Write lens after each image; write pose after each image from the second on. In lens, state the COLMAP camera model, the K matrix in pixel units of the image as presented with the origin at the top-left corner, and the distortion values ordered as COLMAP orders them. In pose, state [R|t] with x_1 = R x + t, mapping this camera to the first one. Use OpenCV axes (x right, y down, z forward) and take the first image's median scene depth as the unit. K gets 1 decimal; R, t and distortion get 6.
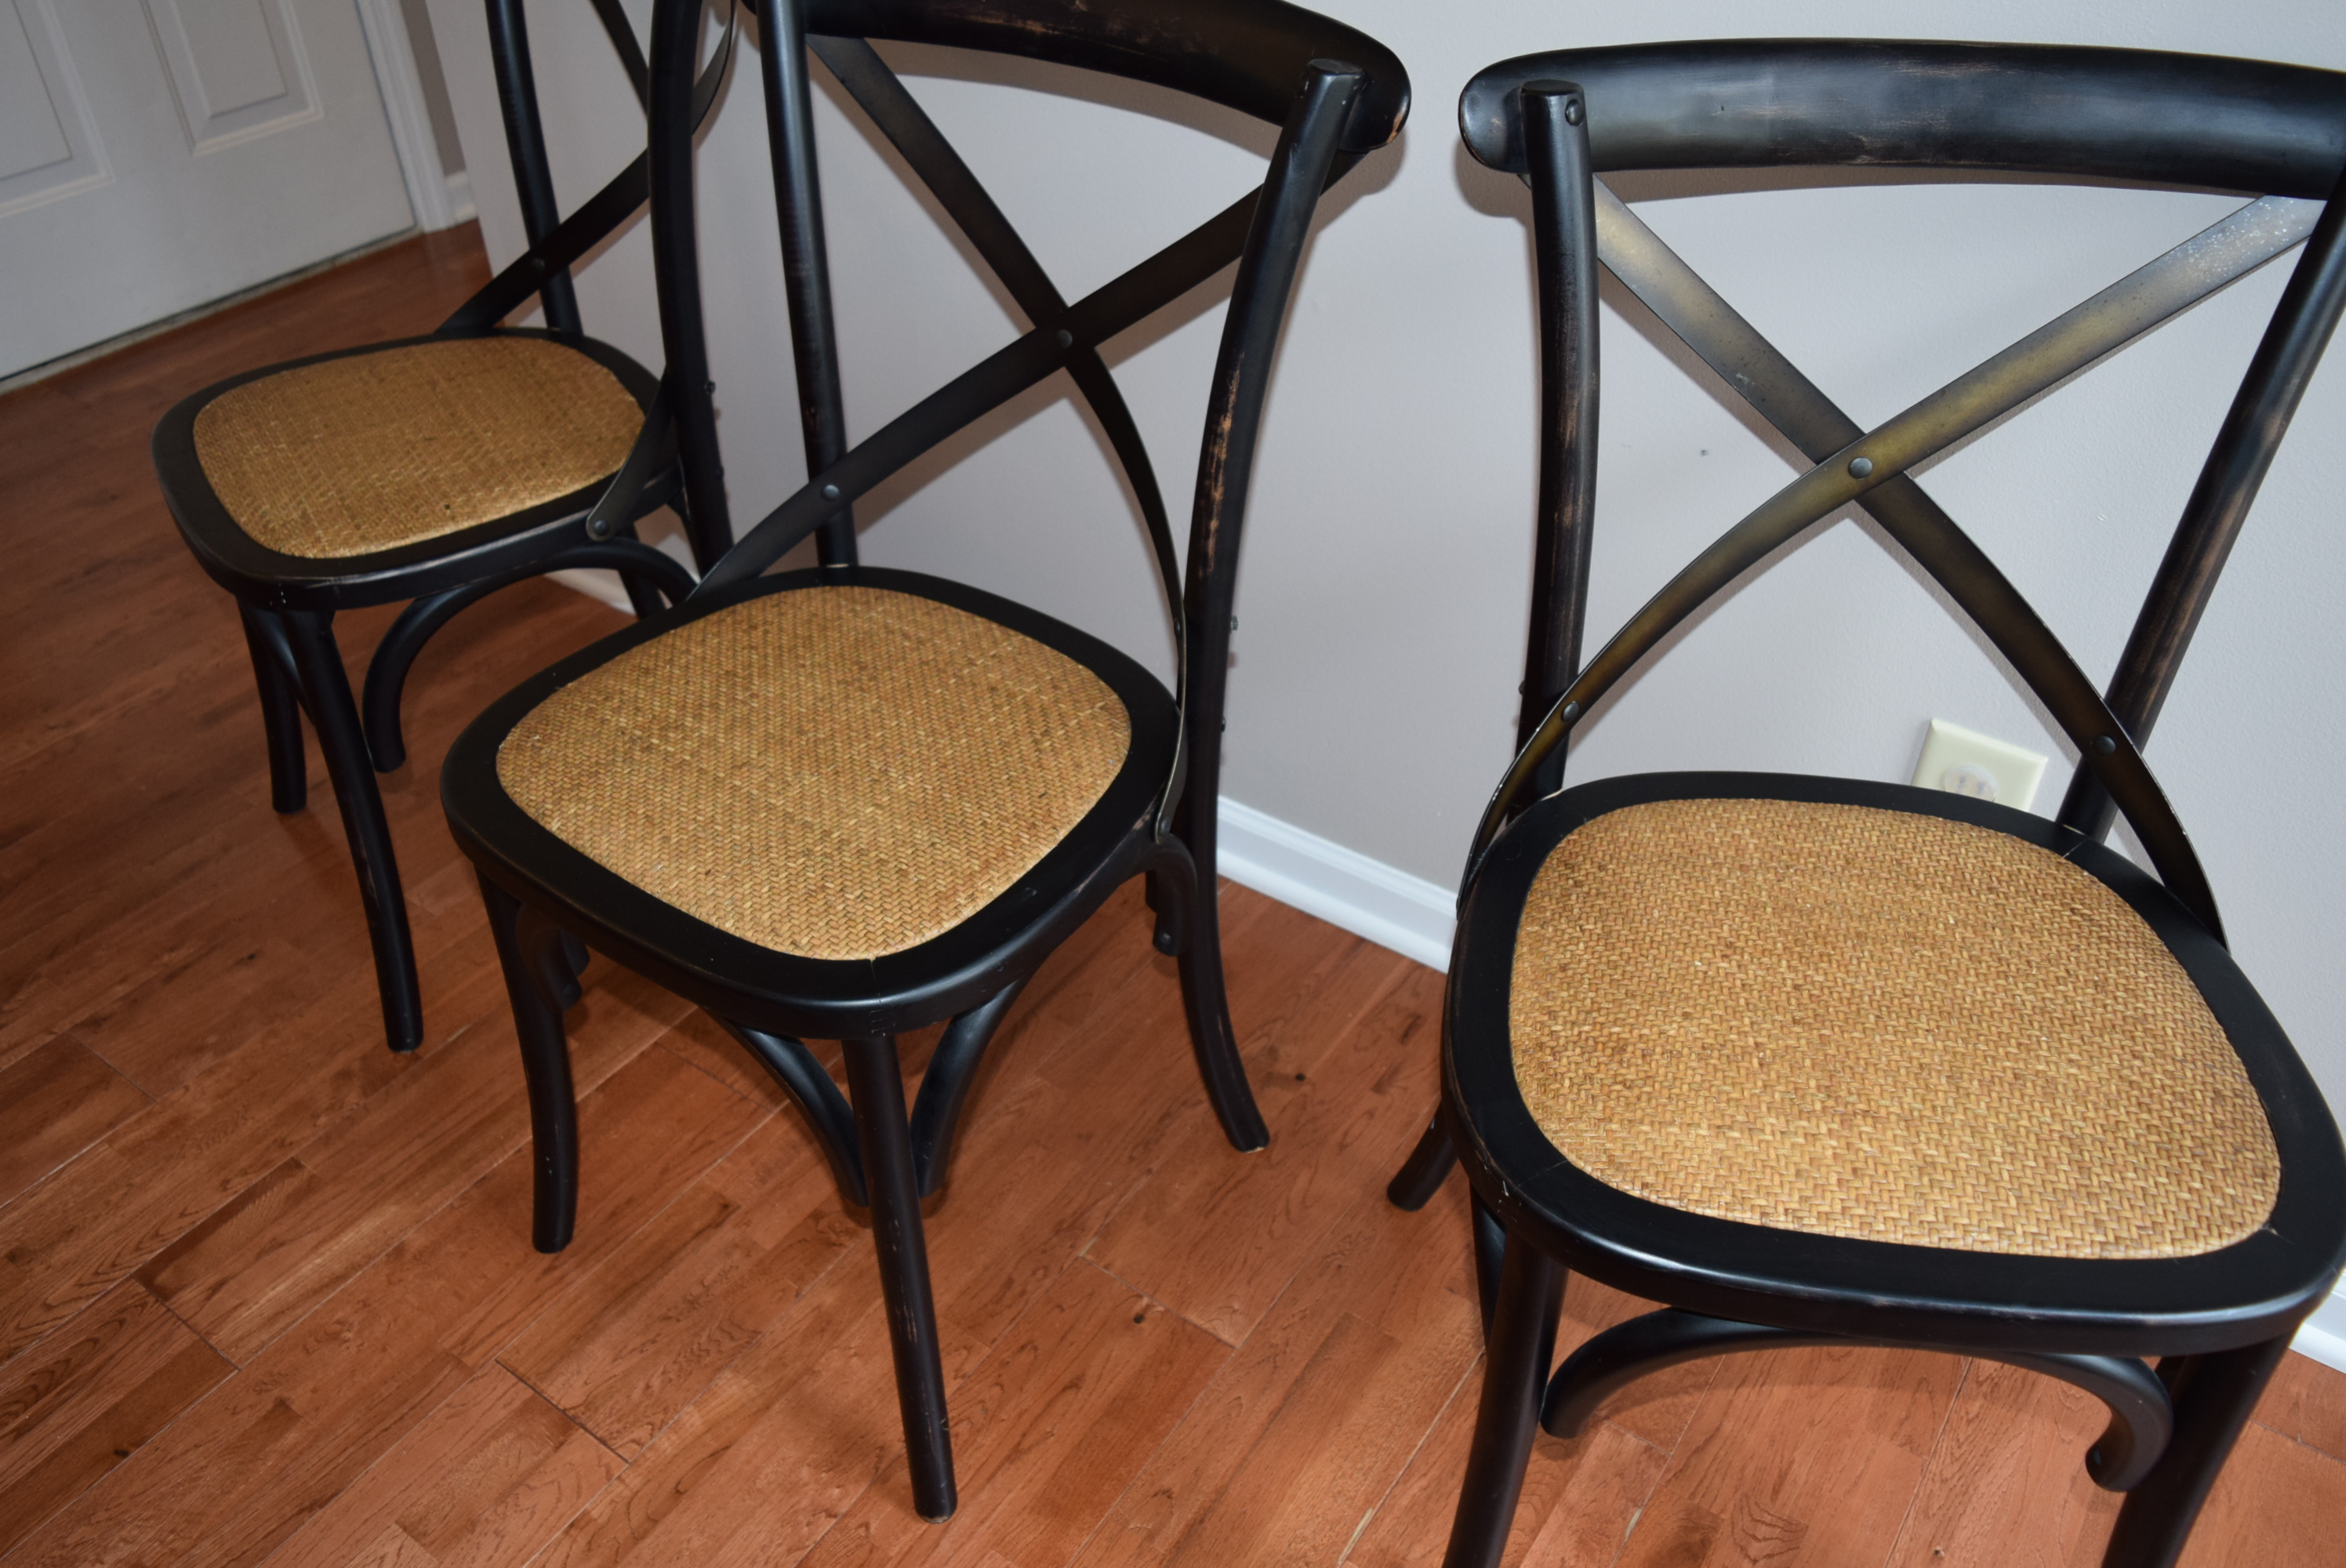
lens RADIAL K [[1809.1, 0, 1163.3], [0, 1809.1, 784.2], [0, 0, 1]] dist [-0.022194, 0.007994]
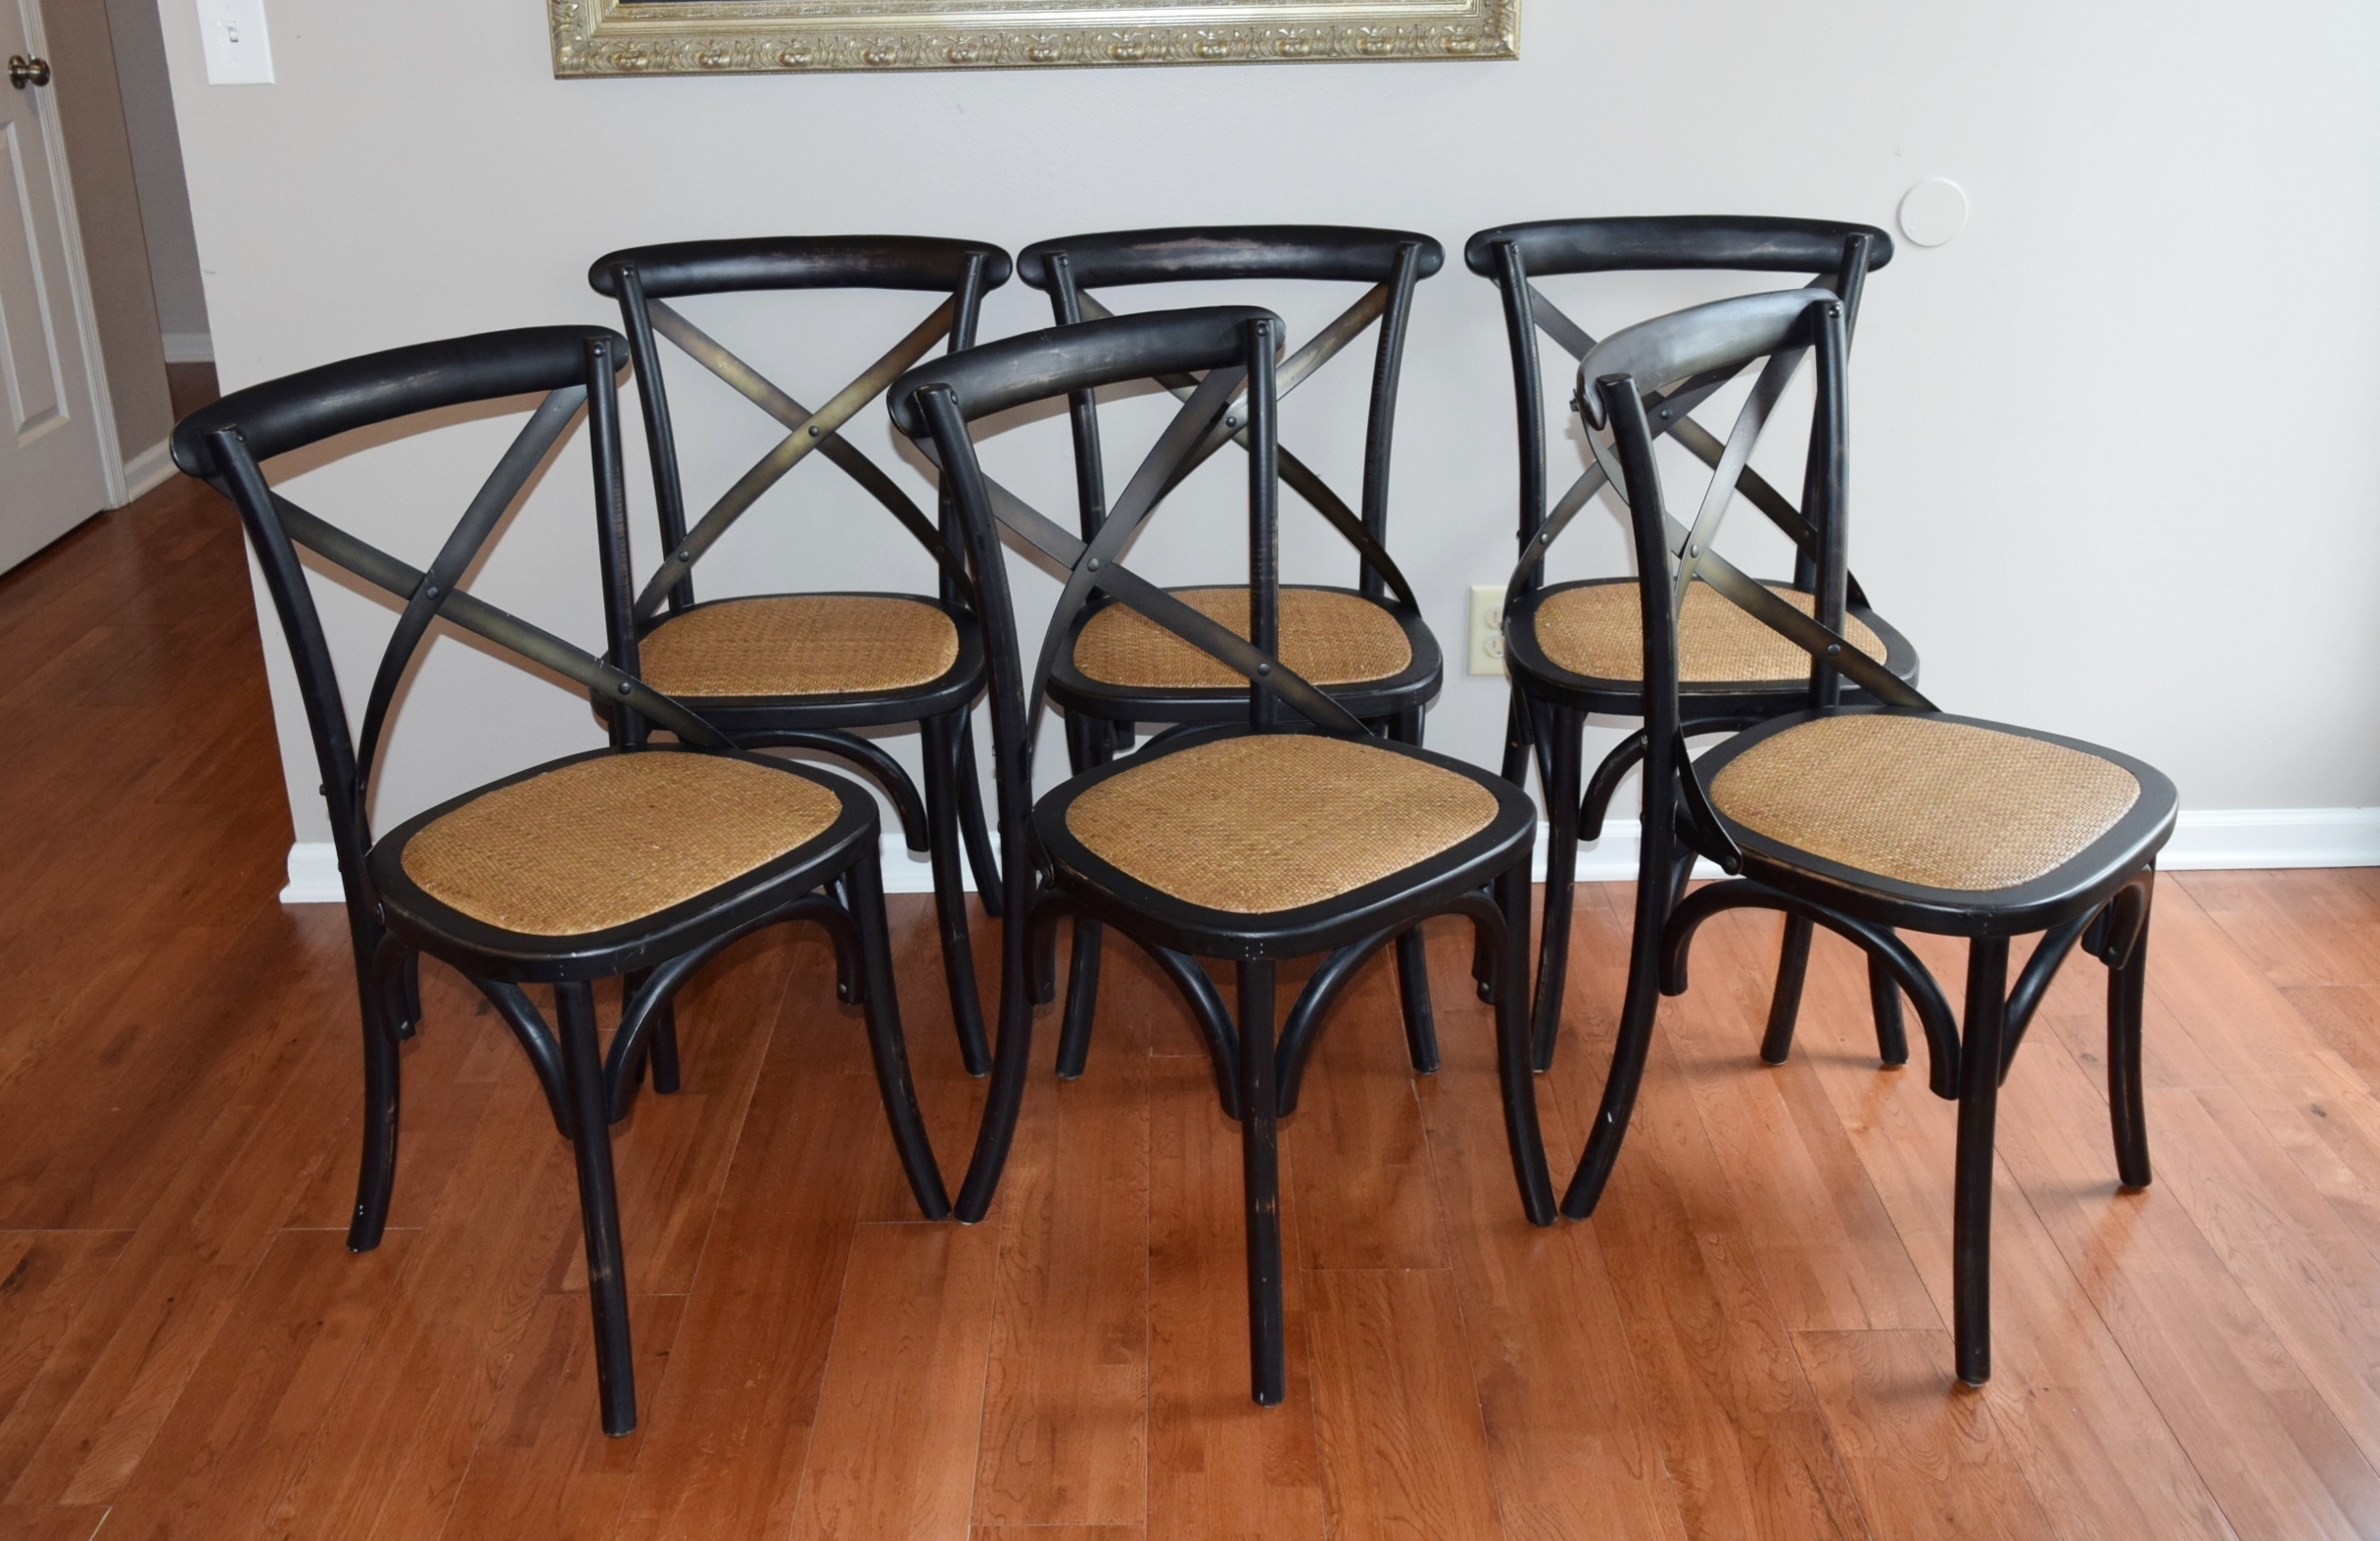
lens RADIAL K [[2238.0, 0, 1105.5], [0, 2238.0, 656.2], [0, 0, 1]] dist [-0.021008, 0.000000]
pose [[0.827865, -0.204226, 0.522428, -1.006555], [0.358510, 0.908951, -0.212787, 0.353140], [-0.431405, 0.363455, 0.825706, -0.639787]]
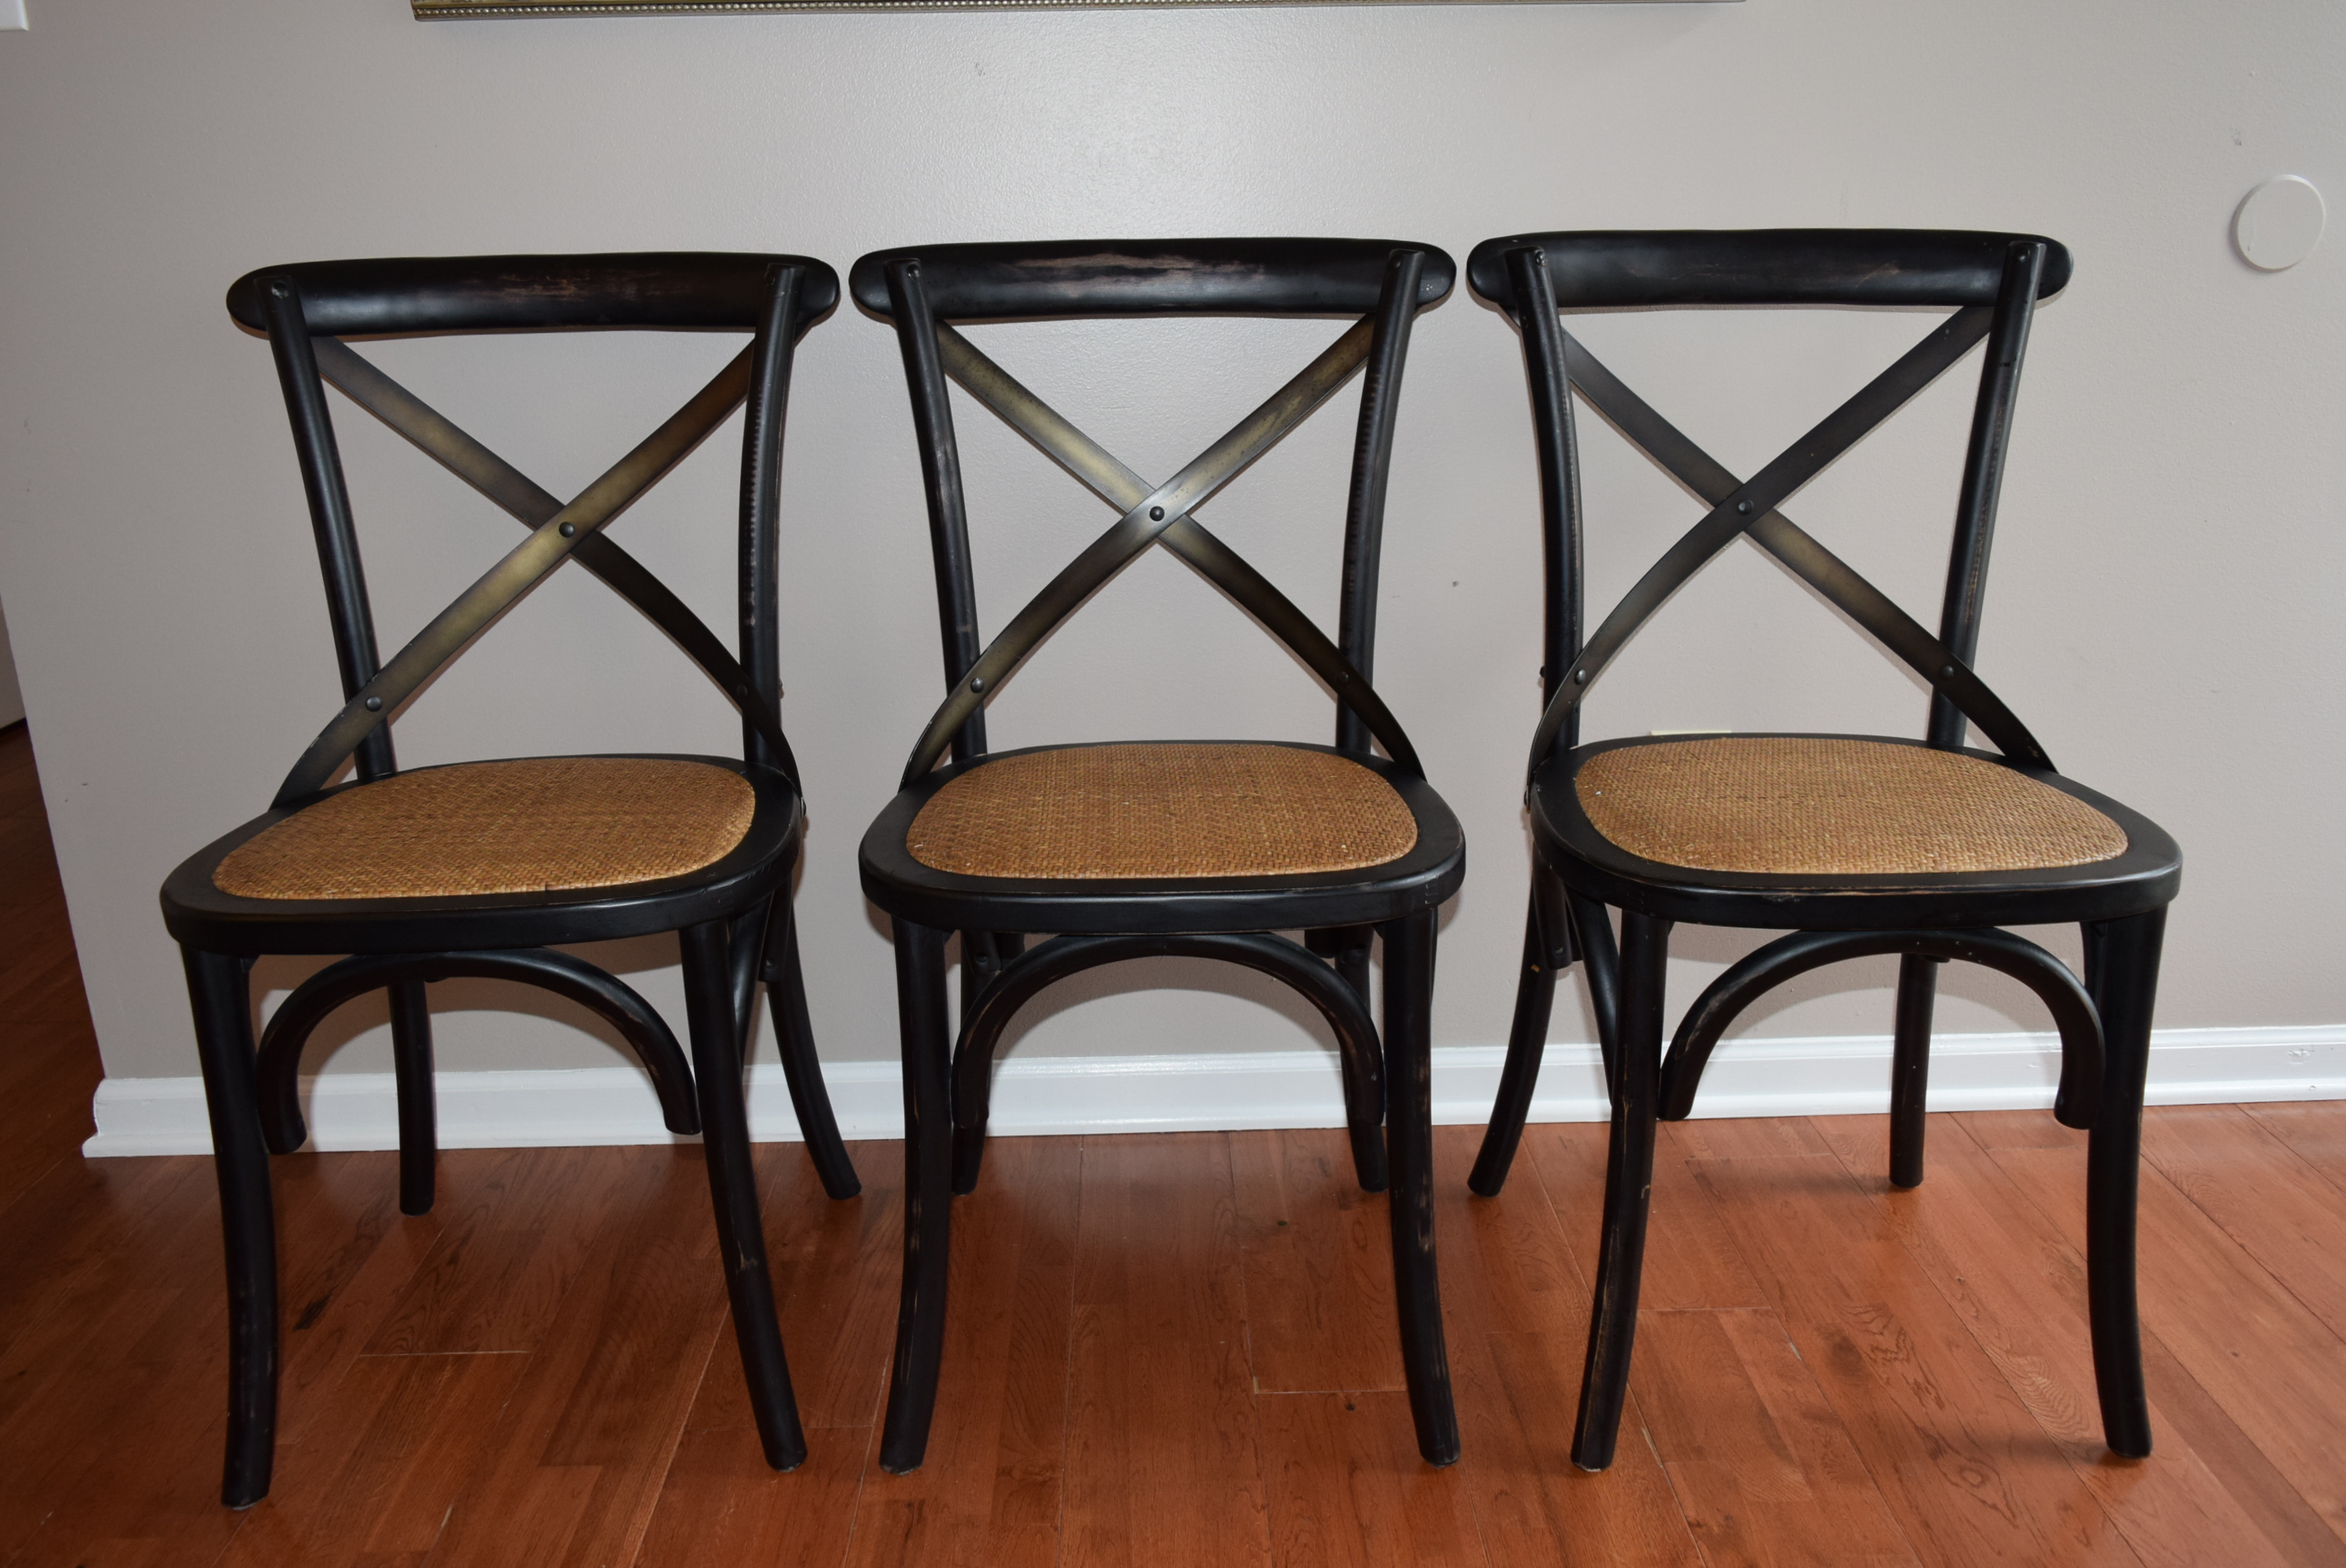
lens RADIAL K [[1809.1, 0, 1156.2], [0, 1809.1, 789.7], [0, 0, 1]] dist [-0.022194, 0.007994]
pose [[0.809582, -0.180136, 0.558684, -0.626026], [0.369472, 0.895946, -0.246519, 0.193437], [-0.456144, 0.405995, 0.791897, 0.081960]]
